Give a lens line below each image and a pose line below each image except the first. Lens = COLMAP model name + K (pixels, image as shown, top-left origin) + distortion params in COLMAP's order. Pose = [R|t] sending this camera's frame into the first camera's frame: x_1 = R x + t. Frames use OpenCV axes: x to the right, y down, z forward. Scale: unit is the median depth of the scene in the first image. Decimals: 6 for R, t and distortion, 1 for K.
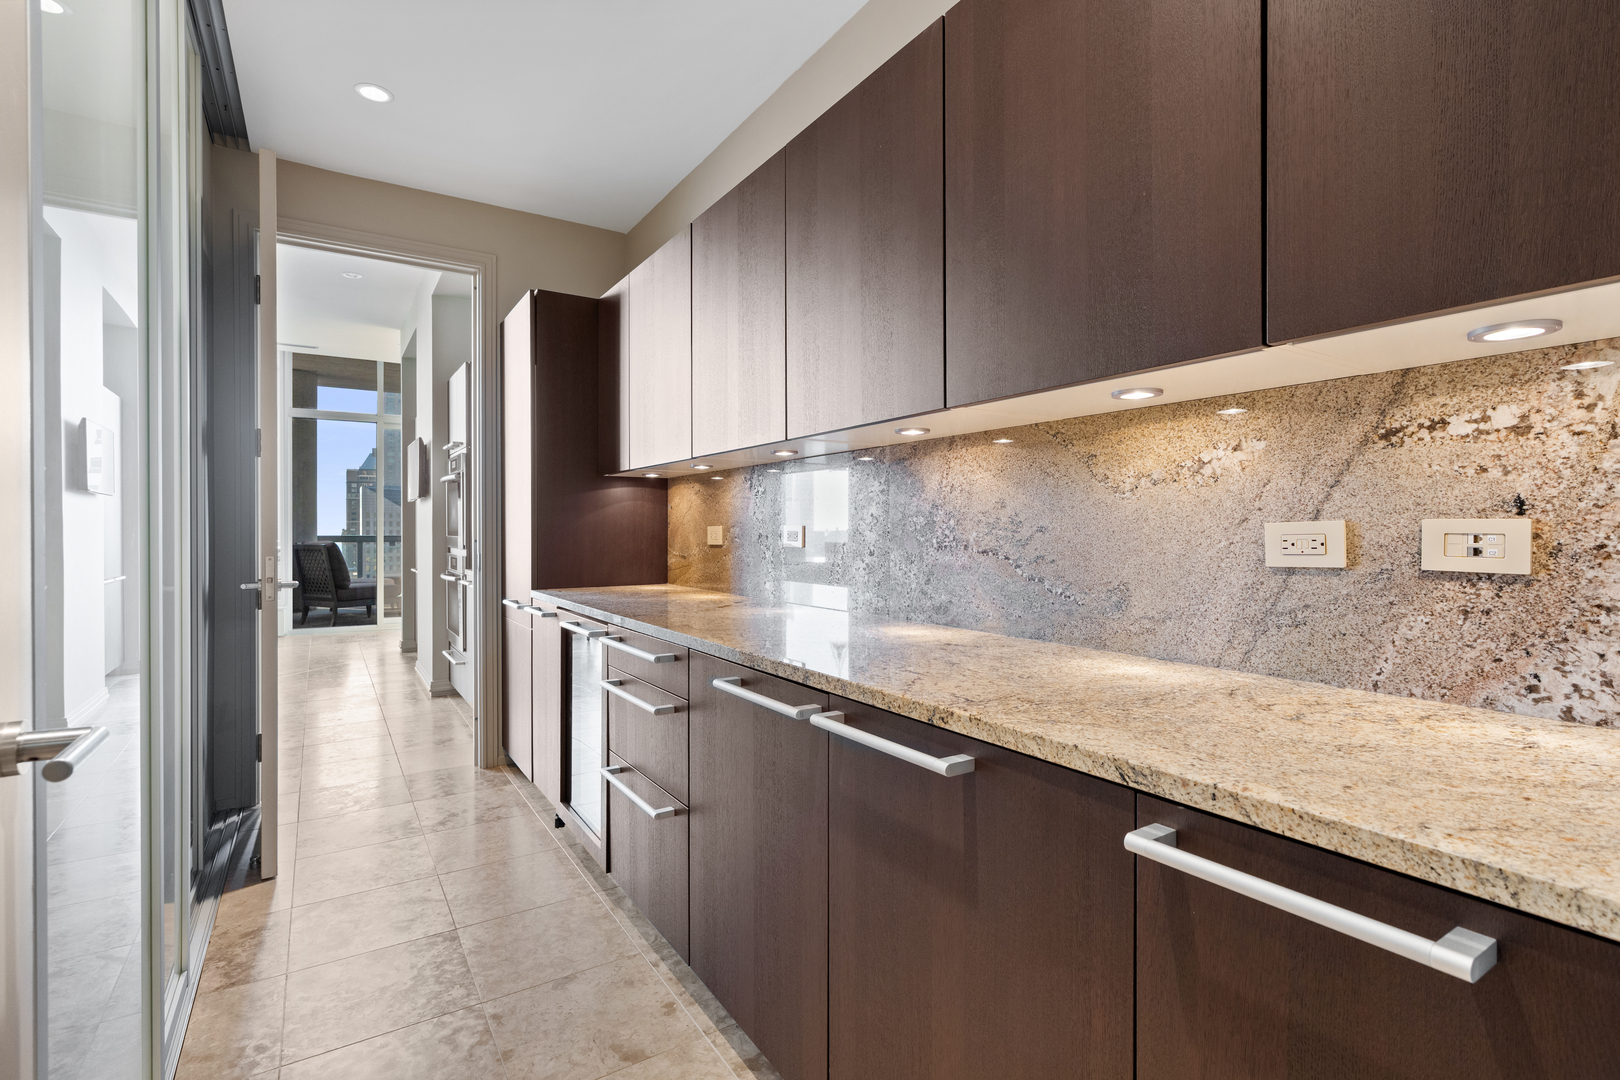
lens RADIAL K [[759.2, 0, 805.8], [0, 759.2, 537.8], [0, 0, 1]] dist [-0.001094, 0.000090]
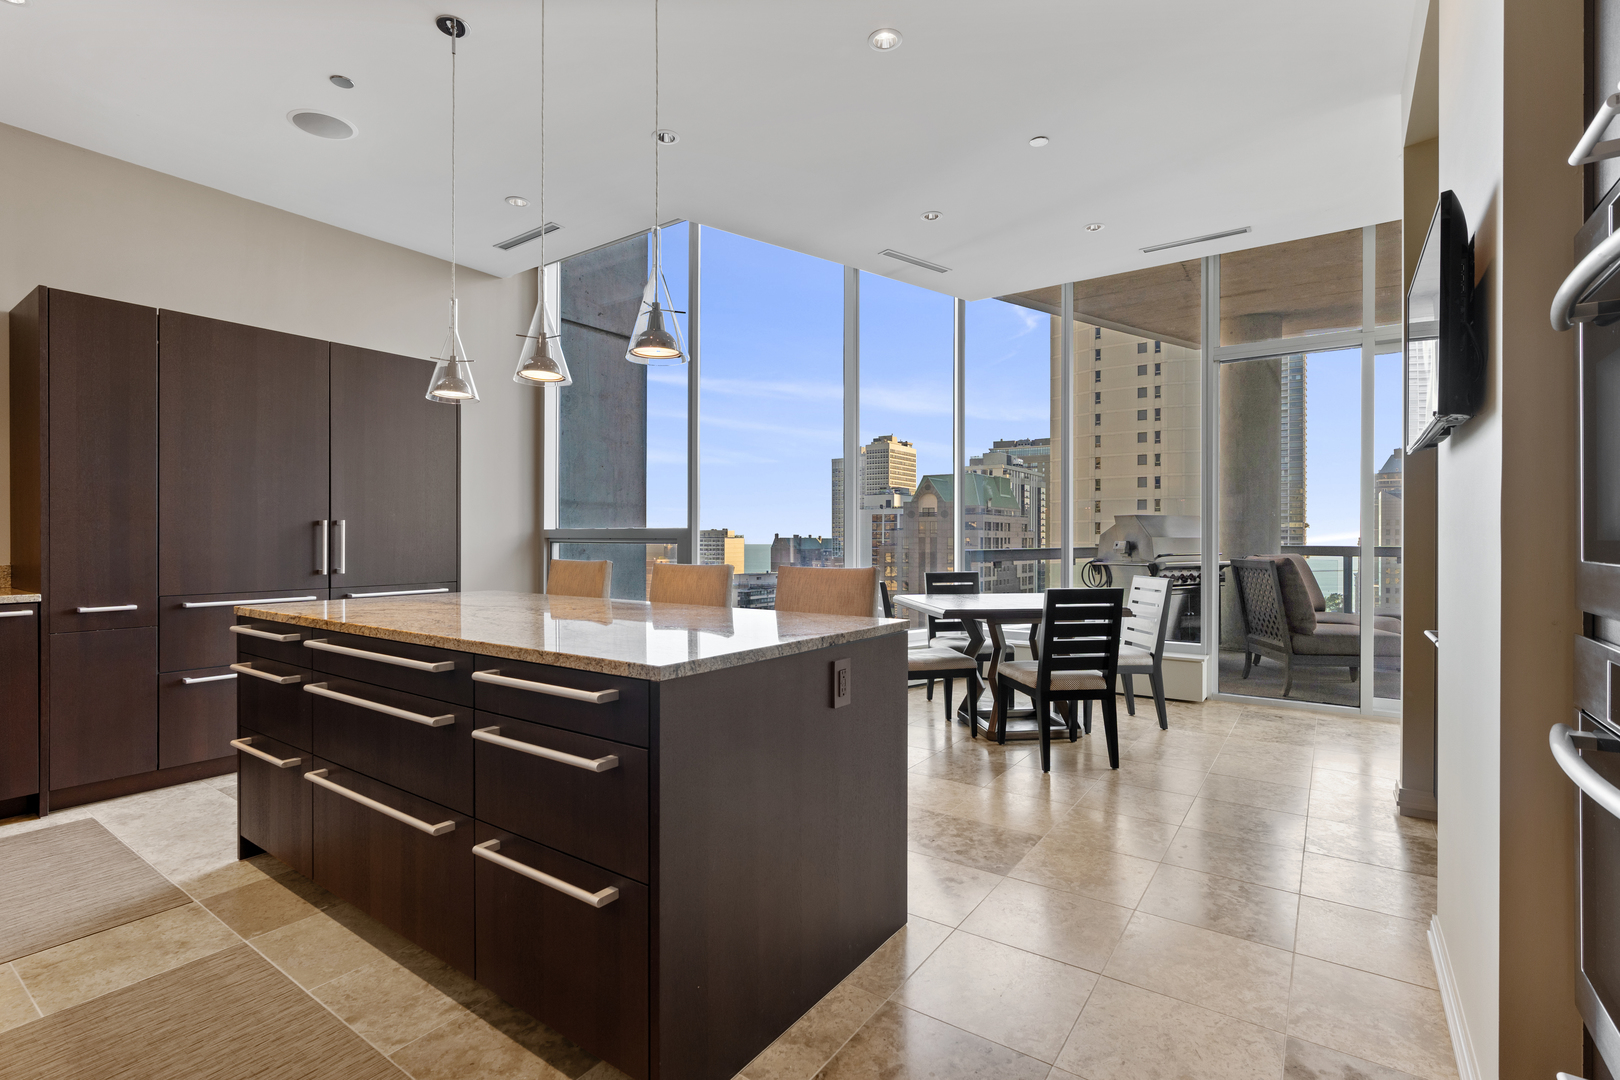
lens RADIAL K [[745.4, 0, 804.5], [0, 745.4, 538.8], [0, 0, 1]] dist [-0.000284, 0.000138]
pose [[0.373239, 0.003680, -0.927728, -0.525360], [-0.012773, 0.999918, -0.001172, -0.008593], [0.927647, 0.012287, 0.373256, 1.039000]]
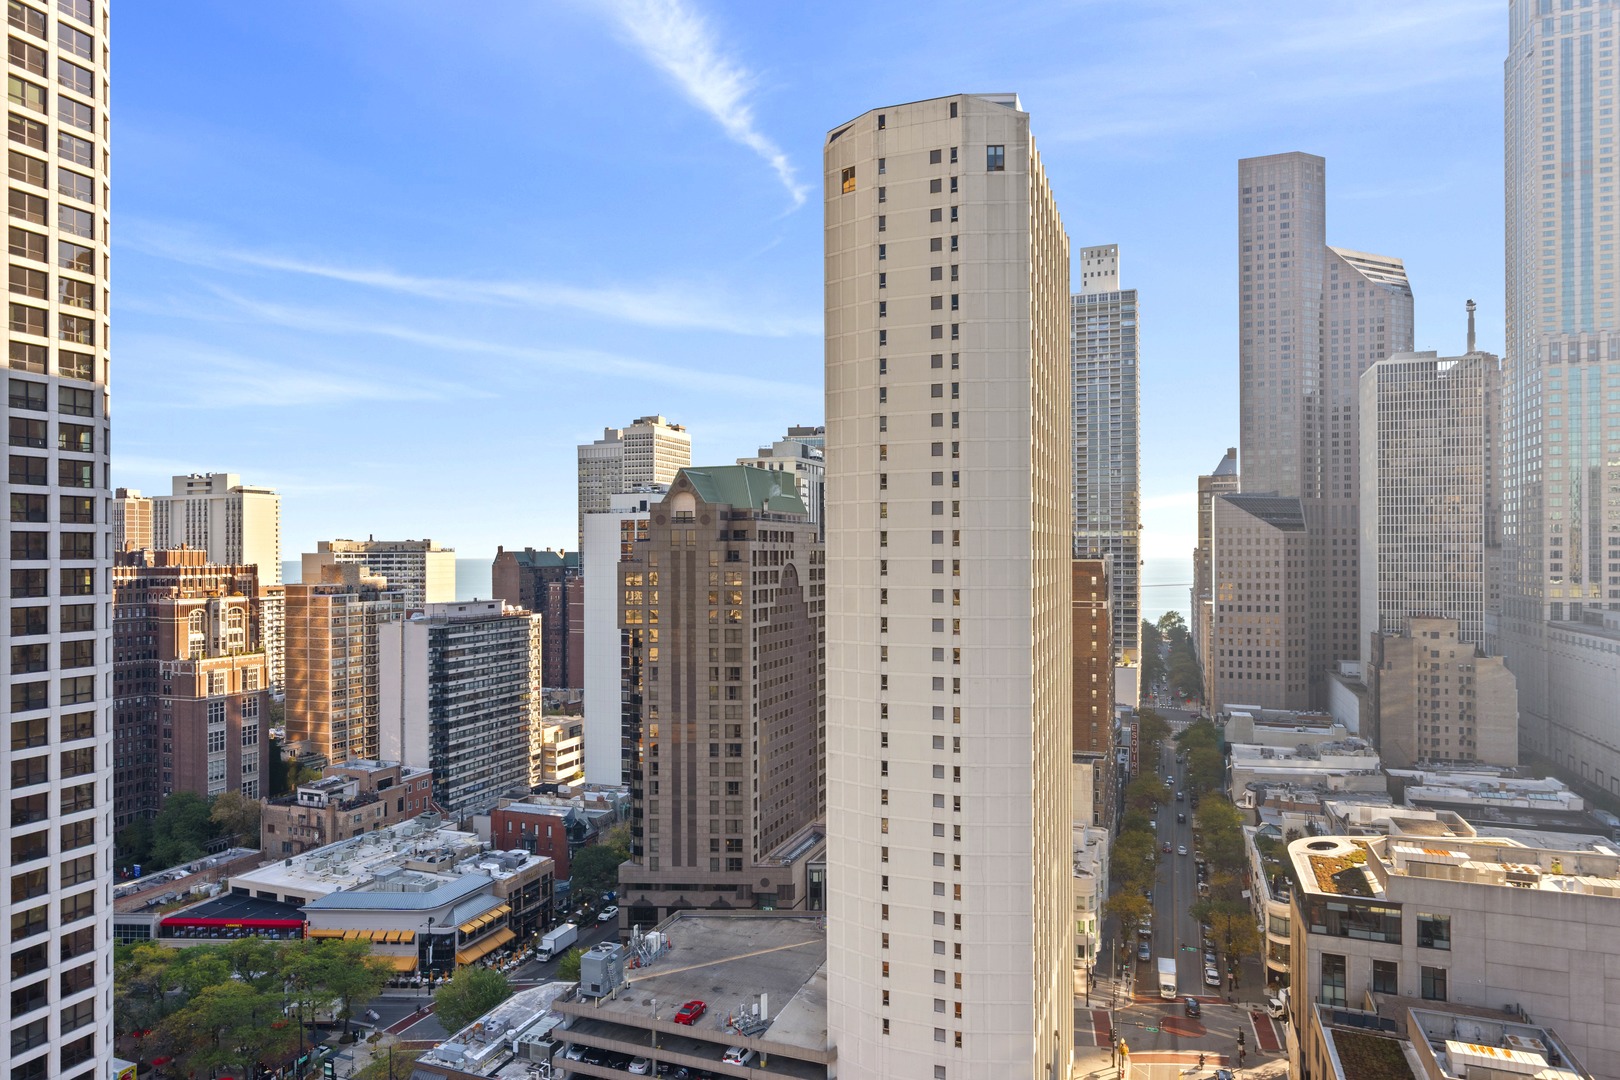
lens RADIAL K [[959.8, 0, 803.9], [0, 959.8, 546.5], [0, 0, 1]] dist [-0.001402, -0.000960]
pose [[0.592856, -0.003234, -0.805302, -1.691797], [-0.006967, 0.999934, -0.009145, -0.090546], [0.805278, 0.011032, 0.592794, 3.458689]]
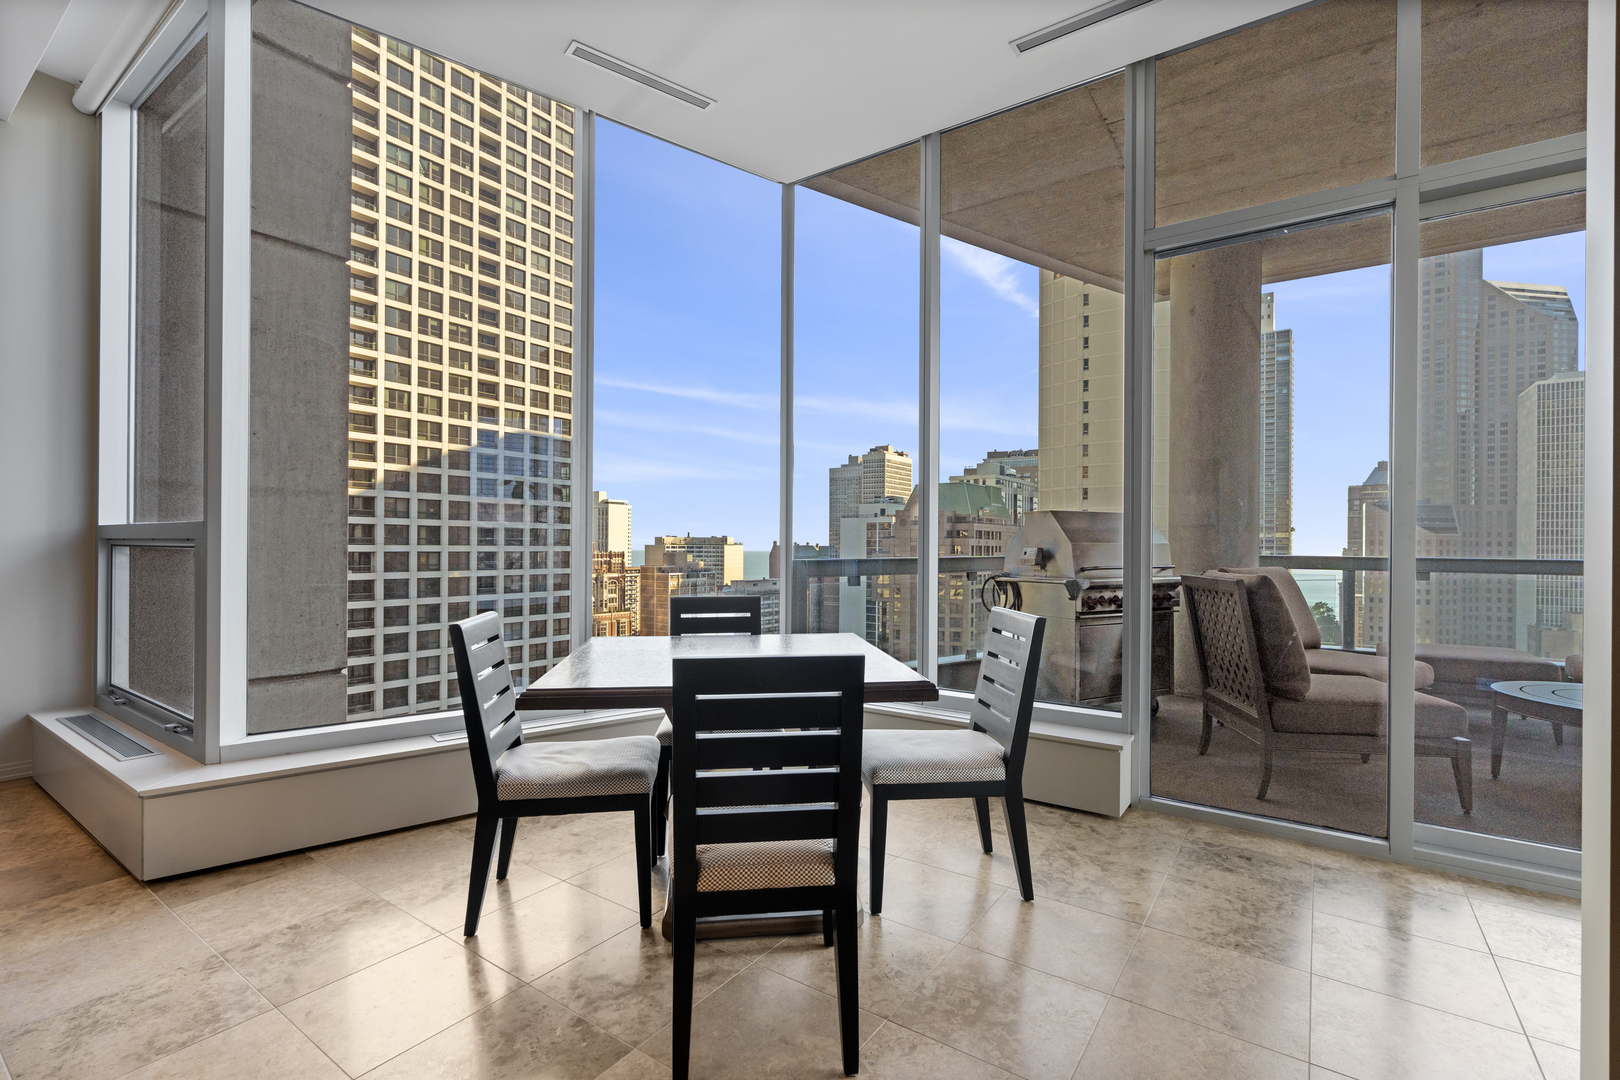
lens RADIAL K [[726.2, 0, 807.7], [0, 726.2, 543.8], [0, 0, 1]] dist [-0.002239, 0.001148]
pose [[0.376845, 0.002408, -0.926273, -0.939690], [-0.018147, 0.999824, -0.004784, -0.008987], [0.926099, 0.018612, 0.376822, 1.645866]]
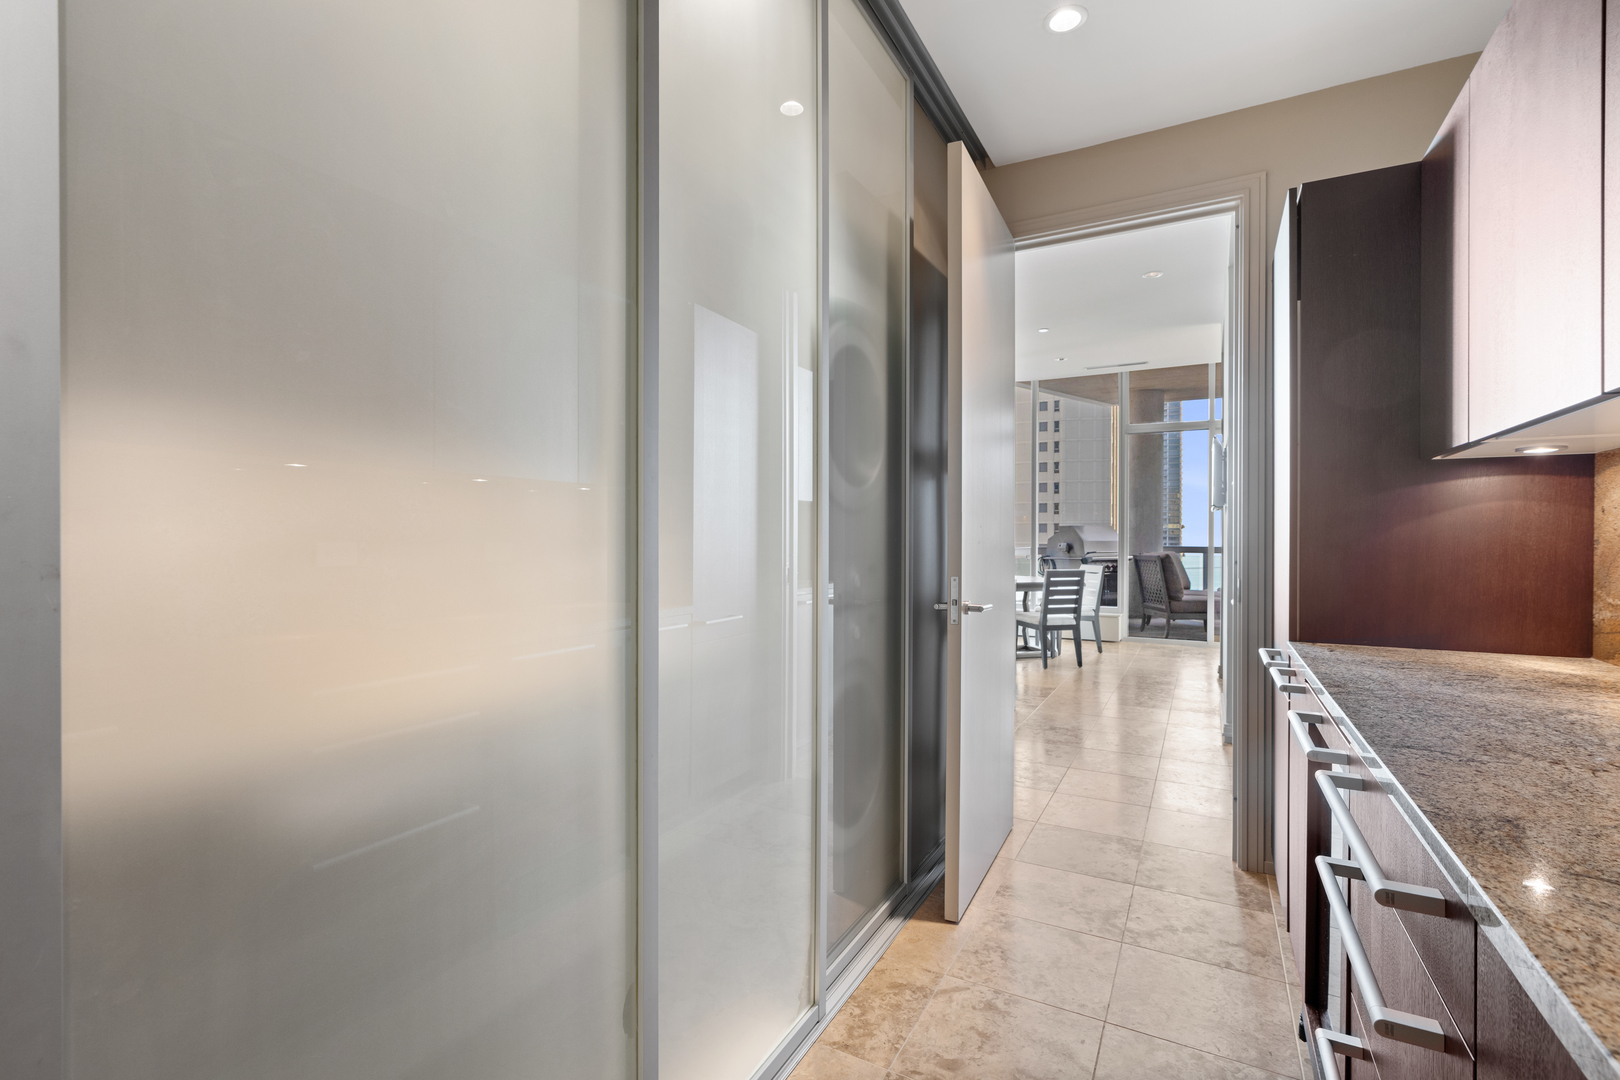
lens RADIAL K [[733.0, 0, 808.1], [0, 733.0, 537.7], [0, 0, 1]] dist [-0.000323, 0.000664]
pose [[0.481706, 0.002512, -0.876329, -0.002265], [-0.012682, 0.999911, -0.004105, -0.012445], [0.876241, 0.013091, 0.481695, 0.292142]]
